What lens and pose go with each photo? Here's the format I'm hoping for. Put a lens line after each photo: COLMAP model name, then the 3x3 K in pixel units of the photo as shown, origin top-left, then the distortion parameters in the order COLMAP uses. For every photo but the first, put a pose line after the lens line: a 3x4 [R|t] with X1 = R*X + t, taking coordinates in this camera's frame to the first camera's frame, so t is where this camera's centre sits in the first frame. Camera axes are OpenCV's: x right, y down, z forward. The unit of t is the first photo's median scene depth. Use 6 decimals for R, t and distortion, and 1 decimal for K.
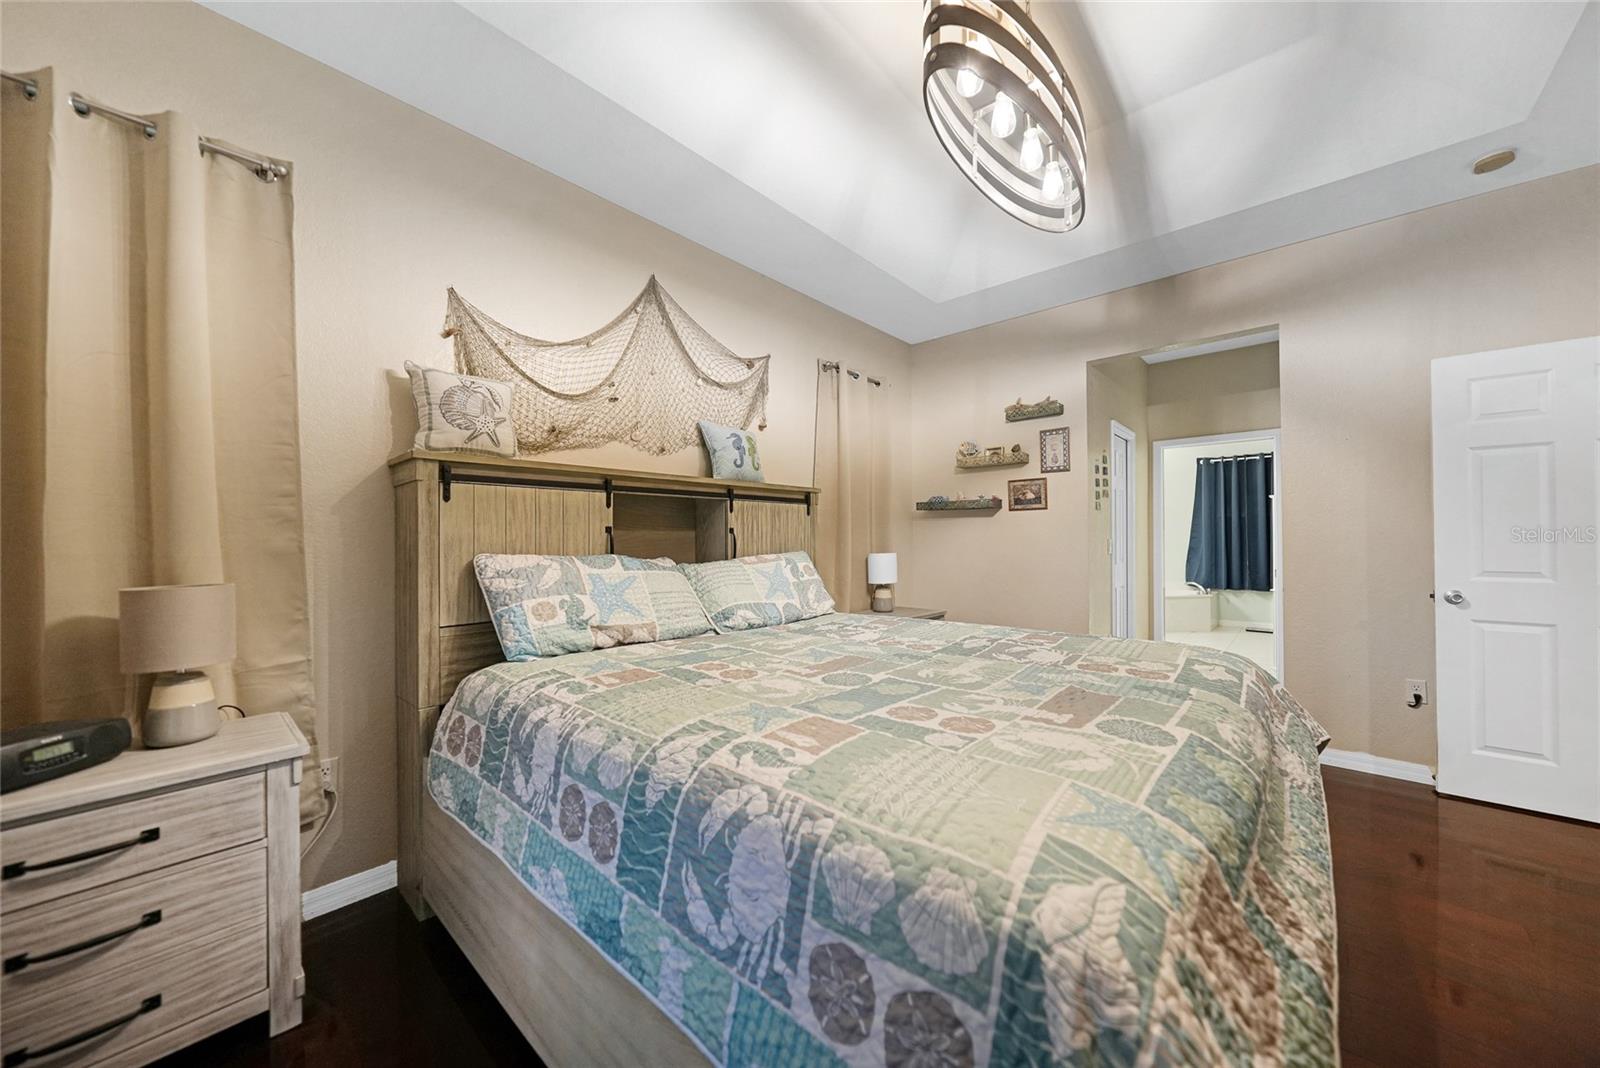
lens RADIAL K [[559.4, 0, 807.5], [0, 559.4, 538.2], [0, 0, 1]] dist [0.001146, -0.001097]
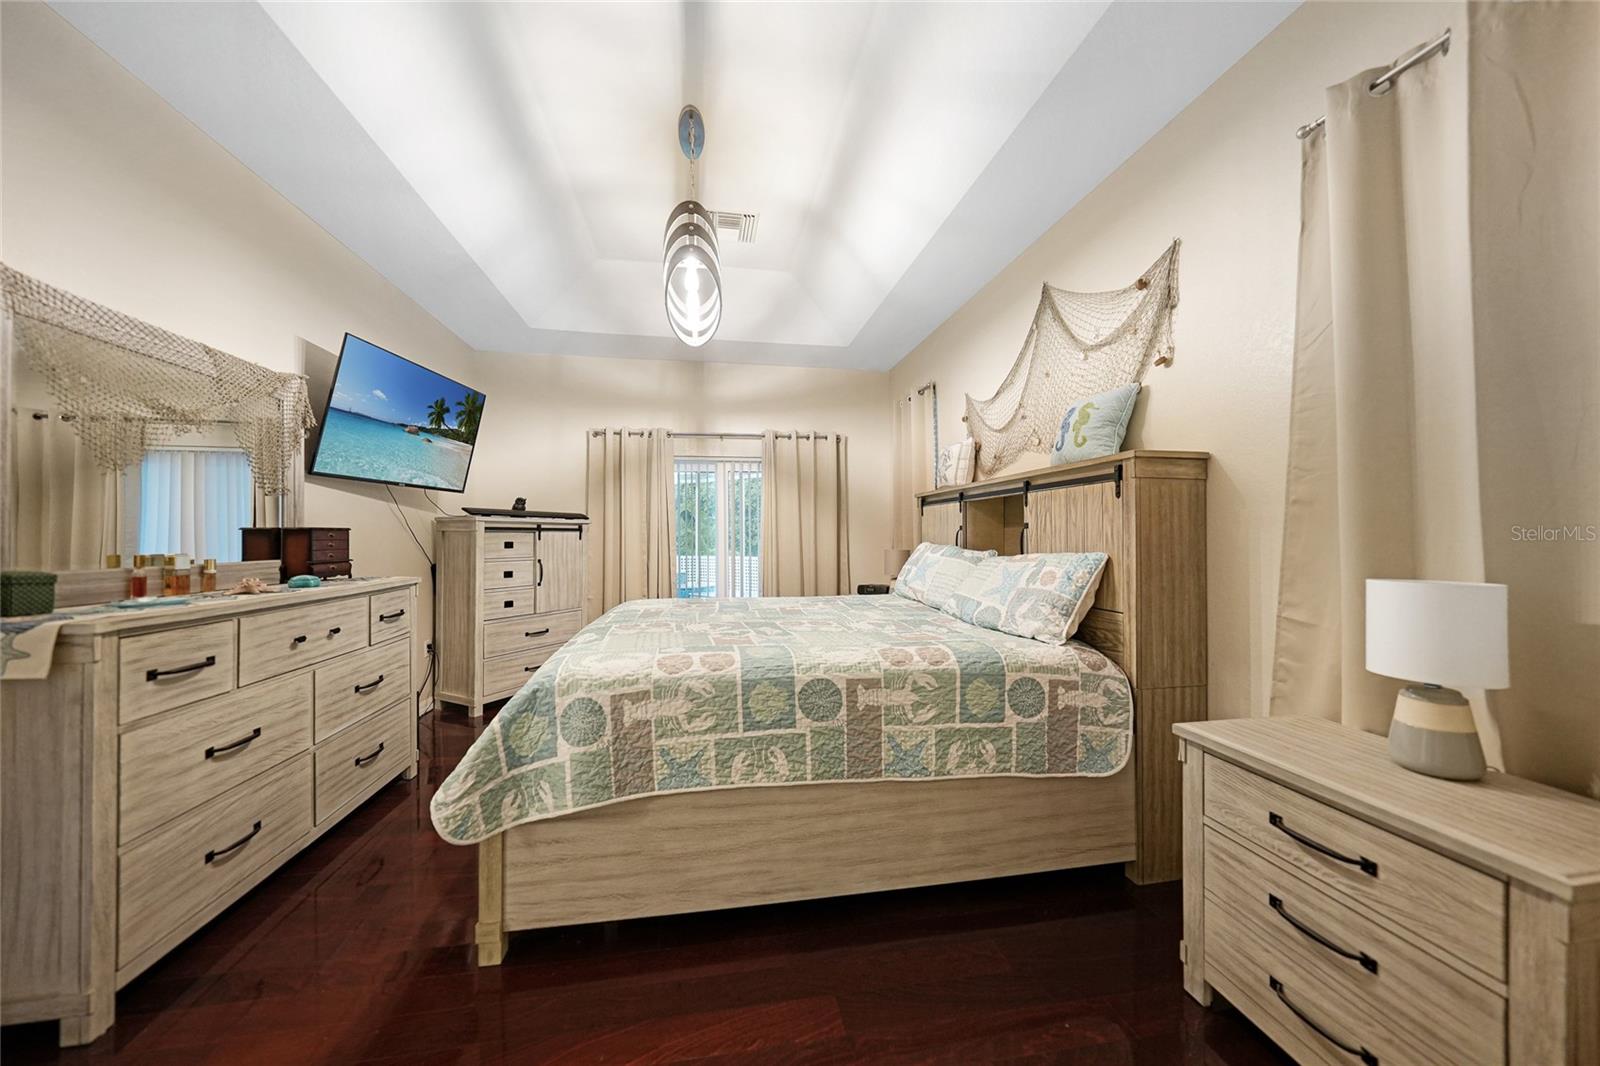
lens RADIAL K [[559.4, 0, 797.8], [0, 559.4, 530.9], [0, 0, 1]] dist [0.001146, -0.001097]
pose [[-0.615148, 0.000784, -0.788411, 0.765383], [0.005219, 0.999982, -0.003078, -0.004069], [0.788394, -0.006008, -0.615141, 1.175055]]
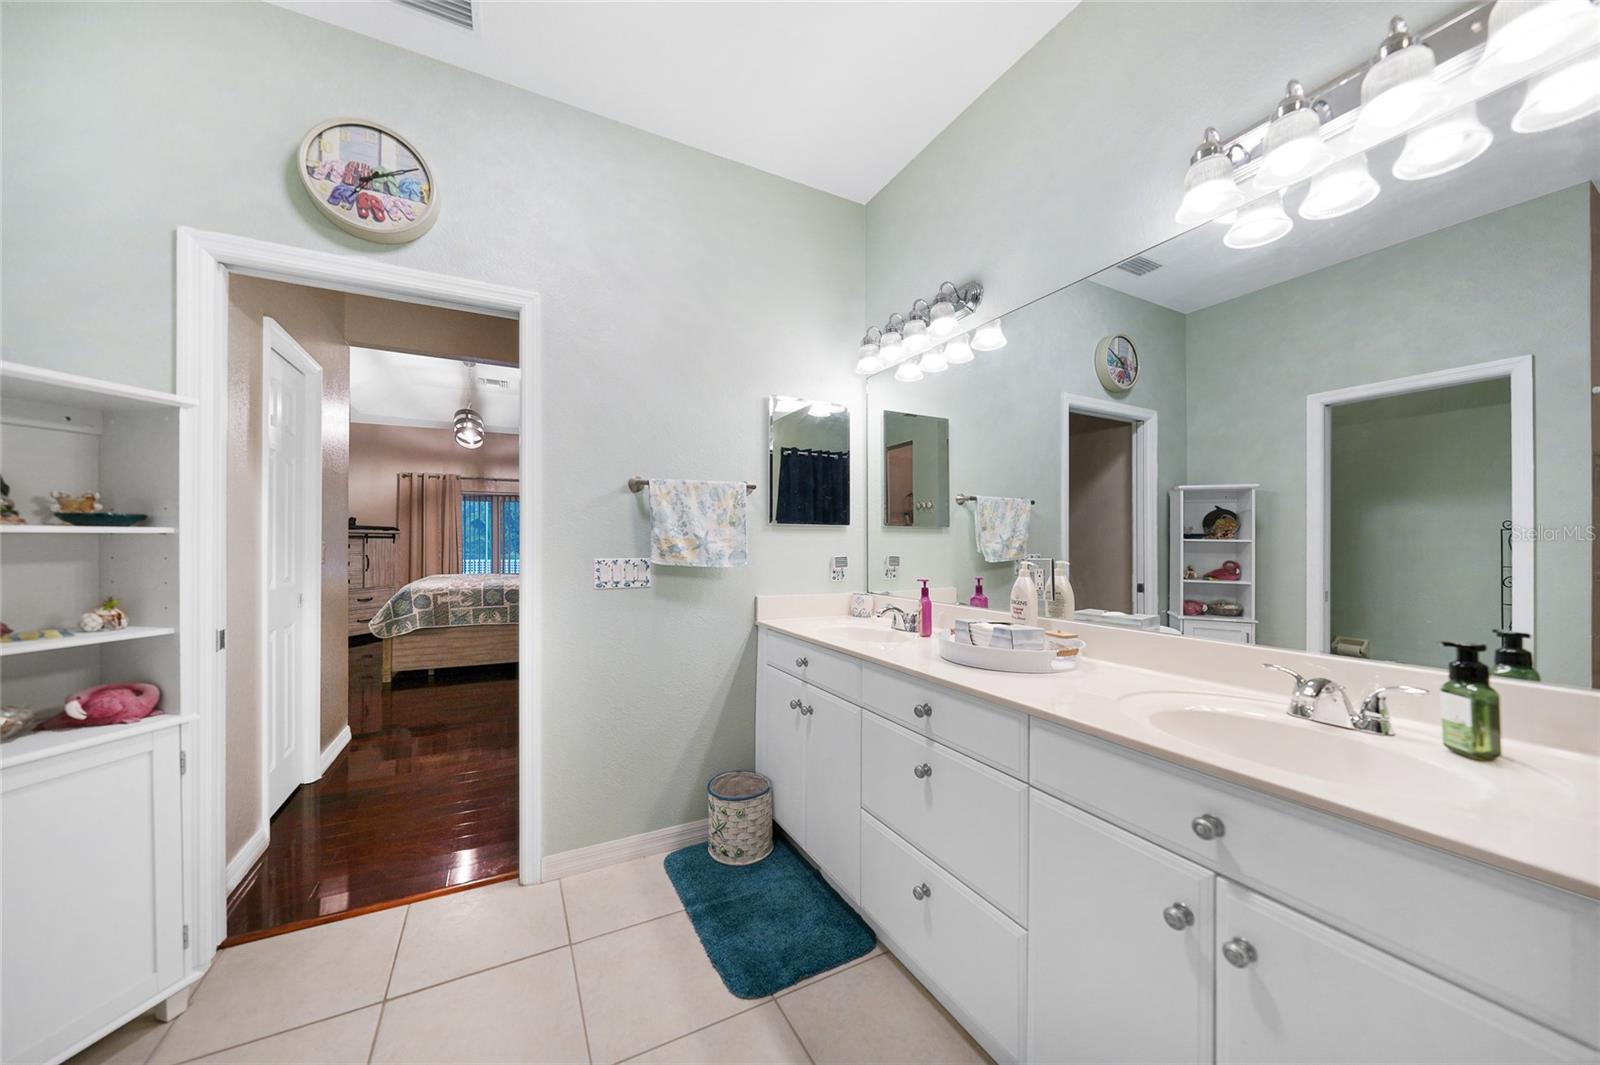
lens RADIAL K [[559.4, 0, 800.3], [0, 559.4, 540.9], [0, 0, 1]] dist [0.001146, -0.001097]
pose [[-0.336794, -0.002946, -0.941574, 3.140389], [-0.002871, 0.999994, -0.002102, 0.008212], [0.941574, 0.001995, -0.336801, 4.158127]]
